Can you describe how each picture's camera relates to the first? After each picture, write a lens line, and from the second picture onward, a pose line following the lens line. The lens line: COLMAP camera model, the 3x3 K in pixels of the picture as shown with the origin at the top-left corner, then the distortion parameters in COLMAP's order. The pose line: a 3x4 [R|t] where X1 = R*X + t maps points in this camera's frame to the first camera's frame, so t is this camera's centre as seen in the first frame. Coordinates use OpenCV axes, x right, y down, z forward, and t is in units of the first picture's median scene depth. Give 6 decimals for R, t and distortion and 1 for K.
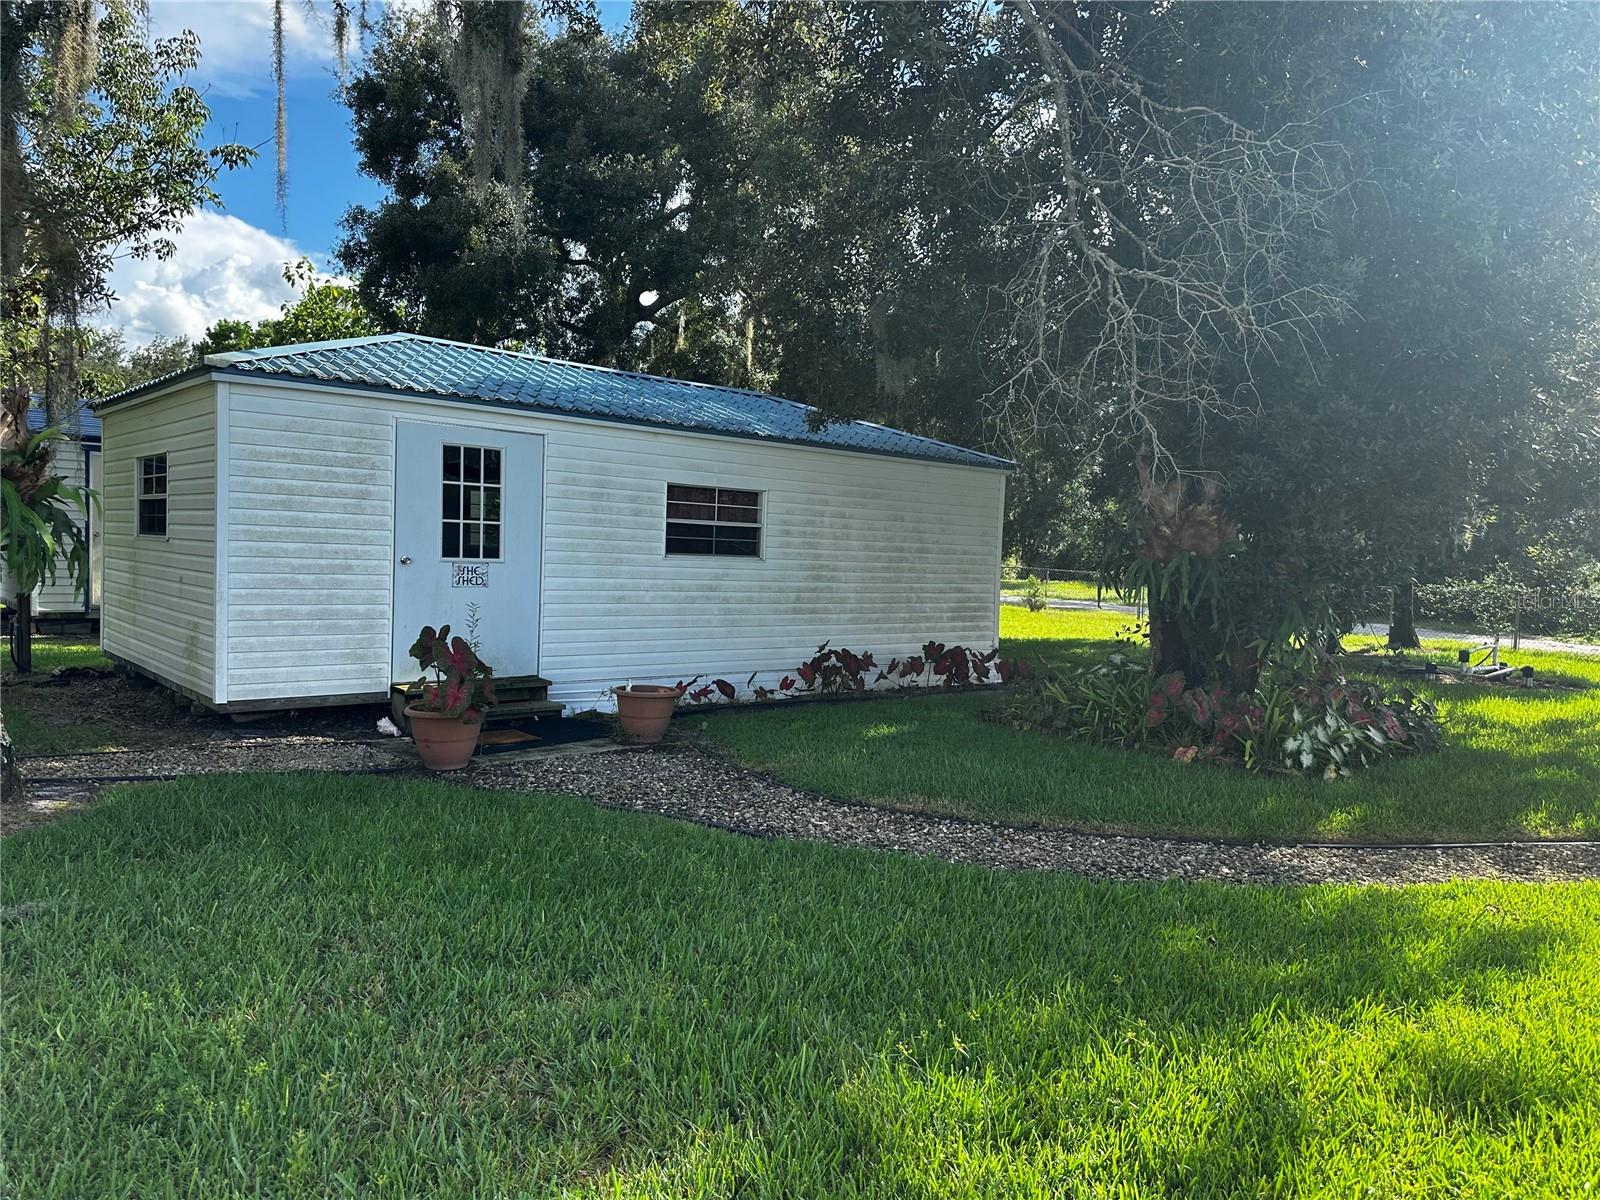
lens RADIAL K [[1123.2, 0, 814.5], [0, 1123.2, 599.2], [0, 0, 1]] dist [0.065622, -0.025155]
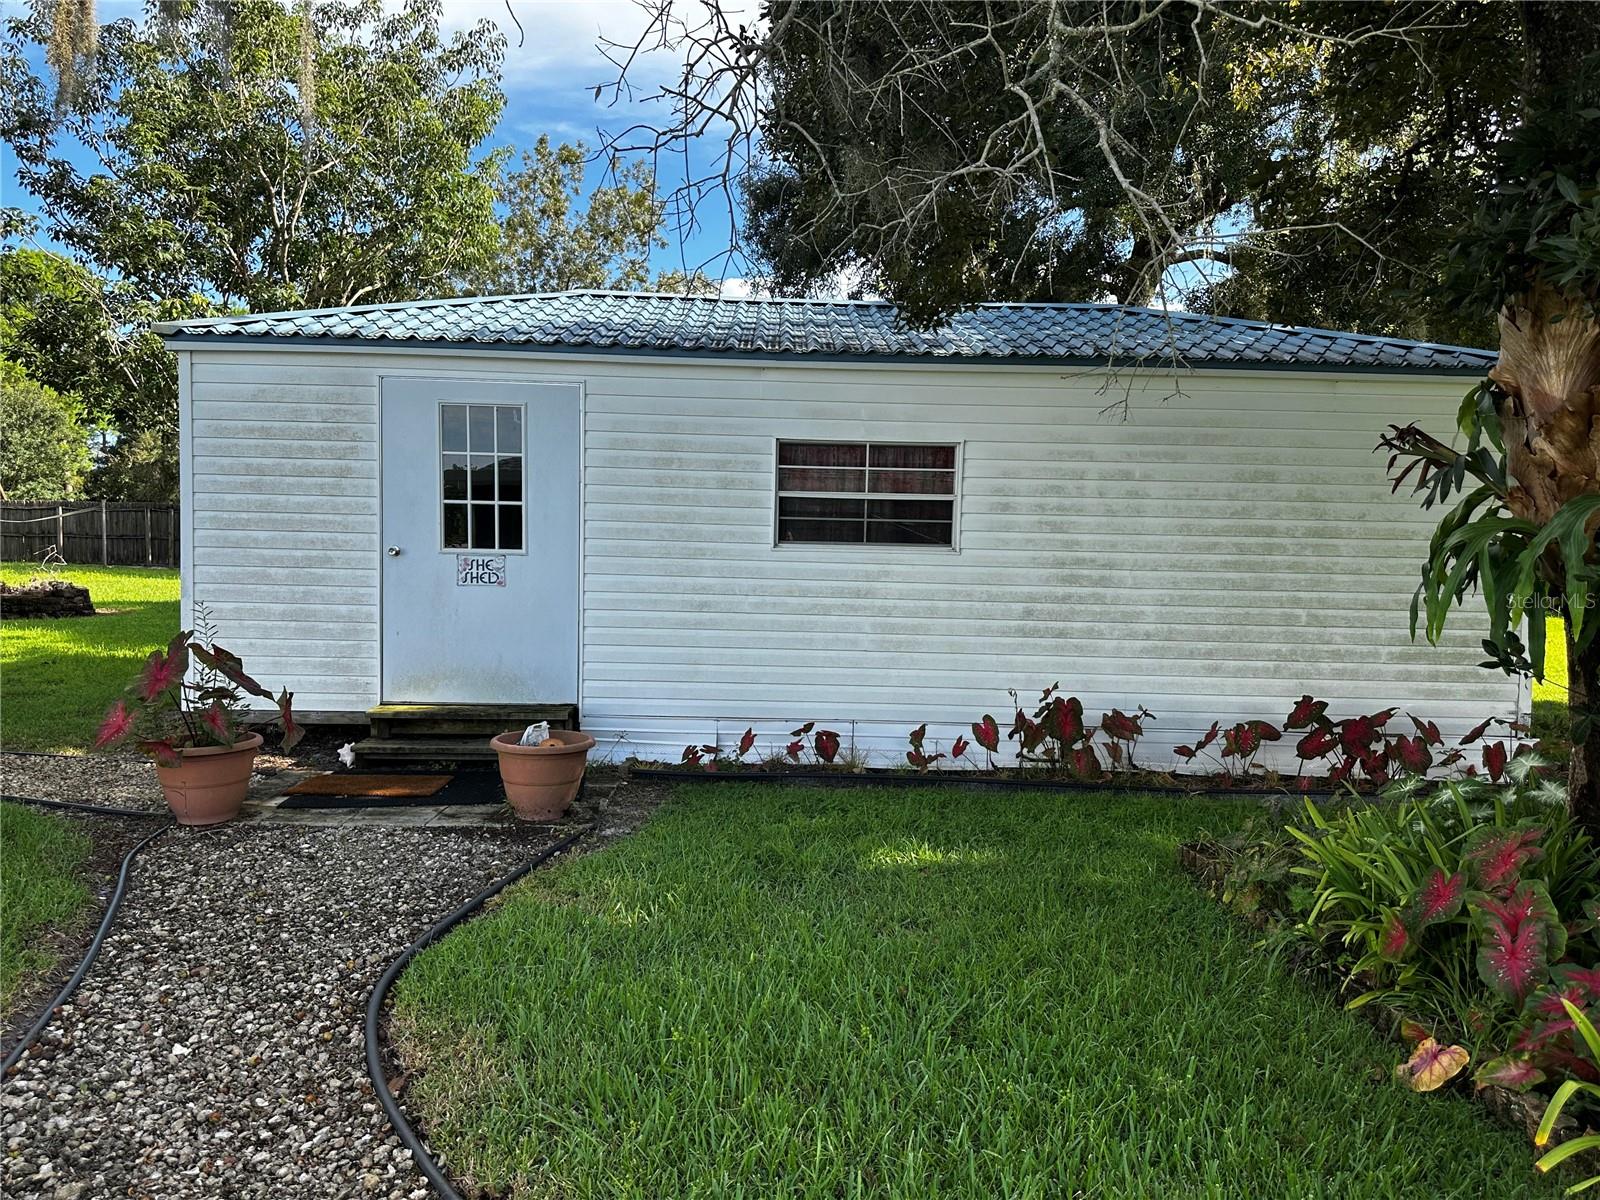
lens RADIAL K [[1123.2, 0, 795.5], [0, 1123.2, 610.2], [0, 0, 1]] dist [0.065622, -0.025155]
pose [[0.753882, 0.014302, -0.656854, 0.327652], [-0.022235, 0.999746, -0.003752, 0.003816], [0.656633, 0.017434, 0.754009, 0.482844]]
